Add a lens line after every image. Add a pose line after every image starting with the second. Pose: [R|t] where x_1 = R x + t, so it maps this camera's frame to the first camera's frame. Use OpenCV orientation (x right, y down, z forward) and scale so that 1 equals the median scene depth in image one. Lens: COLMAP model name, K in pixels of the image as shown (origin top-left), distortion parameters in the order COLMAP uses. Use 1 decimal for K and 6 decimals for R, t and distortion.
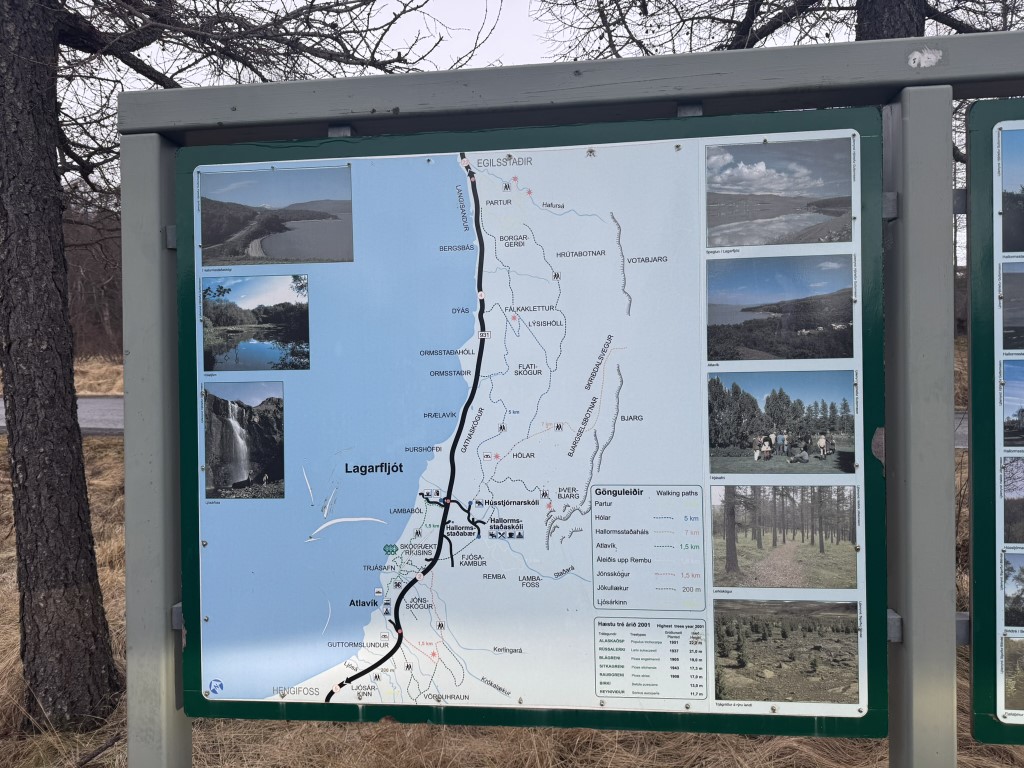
lens RADIAL K [[699.3, 0, 512.0], [0, 699.3, 384.0], [0, 0, 1]] dist [0.002383, -0.002977]
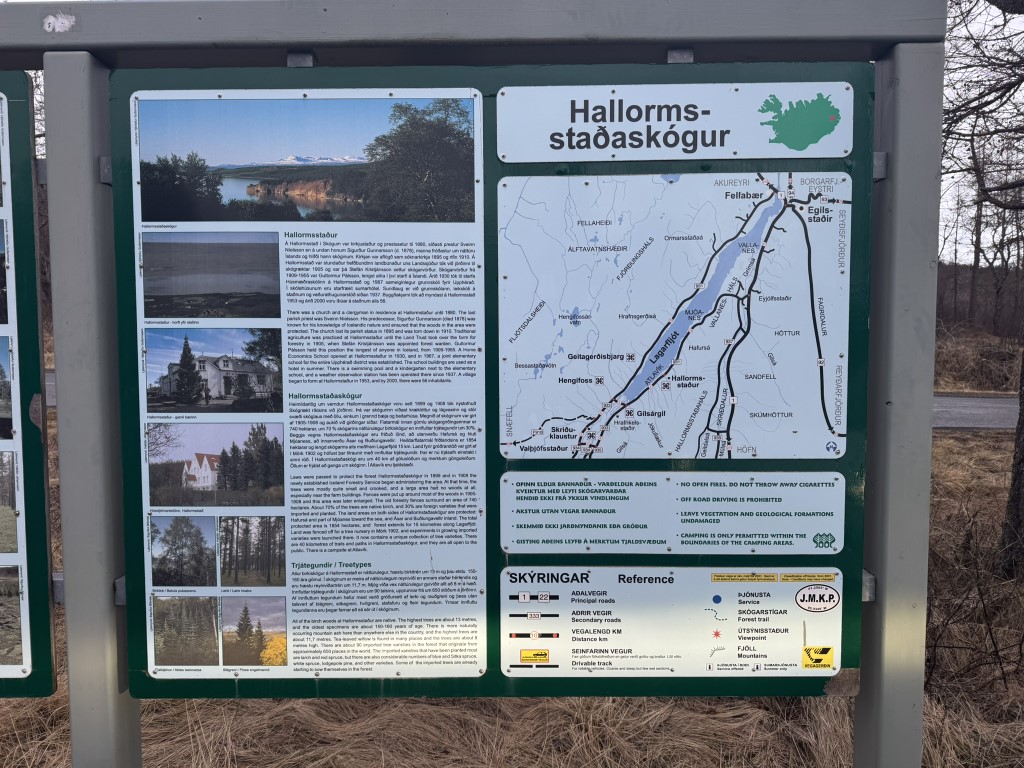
lens RADIAL K [[699.3, 0, 512.0], [0, 699.3, 384.0], [0, 0, 1]] dist [0.002383, -0.002977]
pose [[0.994981, 0.006519, 0.099847, 1.126115], [-0.009965, 0.999371, 0.034048, 0.007088], [-0.099562, -0.034872, 0.994420, -0.070810]]
